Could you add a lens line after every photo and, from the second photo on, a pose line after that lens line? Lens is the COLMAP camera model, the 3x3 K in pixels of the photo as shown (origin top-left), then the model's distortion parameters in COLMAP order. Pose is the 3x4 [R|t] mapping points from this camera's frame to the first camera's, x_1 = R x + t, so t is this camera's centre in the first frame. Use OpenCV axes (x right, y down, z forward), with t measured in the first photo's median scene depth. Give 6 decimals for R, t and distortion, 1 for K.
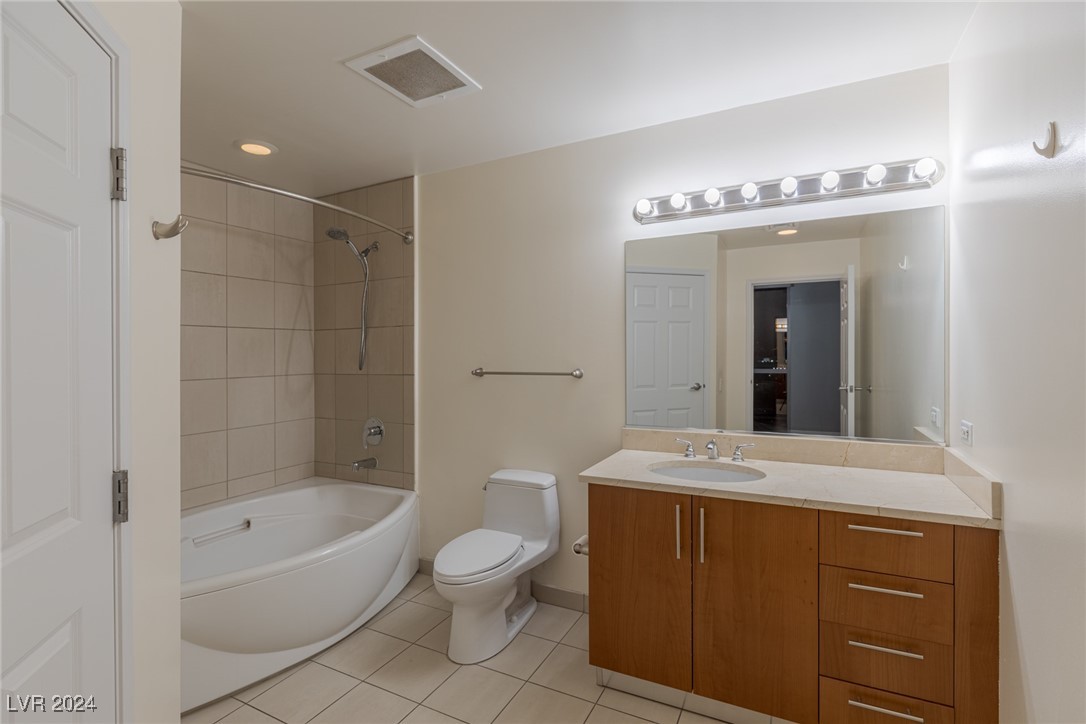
lens RADIAL K [[533.9, 0, 543.0], [0, 533.9, 362.0], [0, 0, 1]] dist [0.001318, 0.000216]
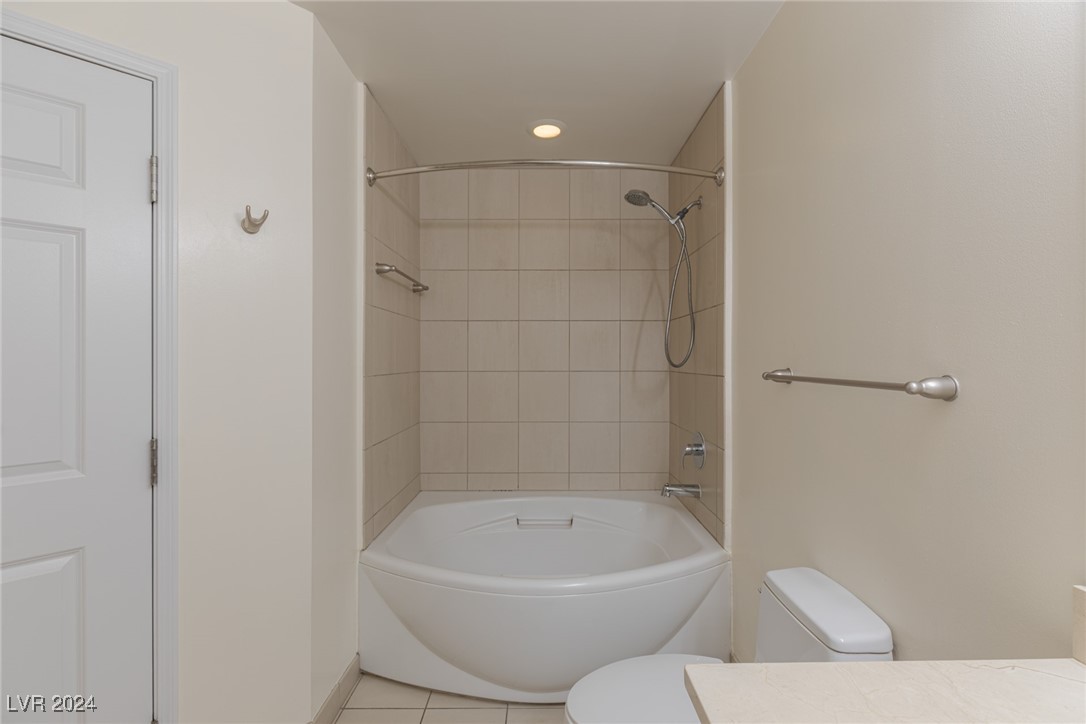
lens RADIAL K [[496.2, 0, 543.2], [0, 496.2, 356.4], [0, 0, 1]] dist [-0.000722, -0.000266]
pose [[0.457629, 0.007535, -0.889112, 0.211815], [-0.020934, 0.999778, -0.002301, 0.005008], [0.888897, 0.019666, 0.457685, 0.503300]]
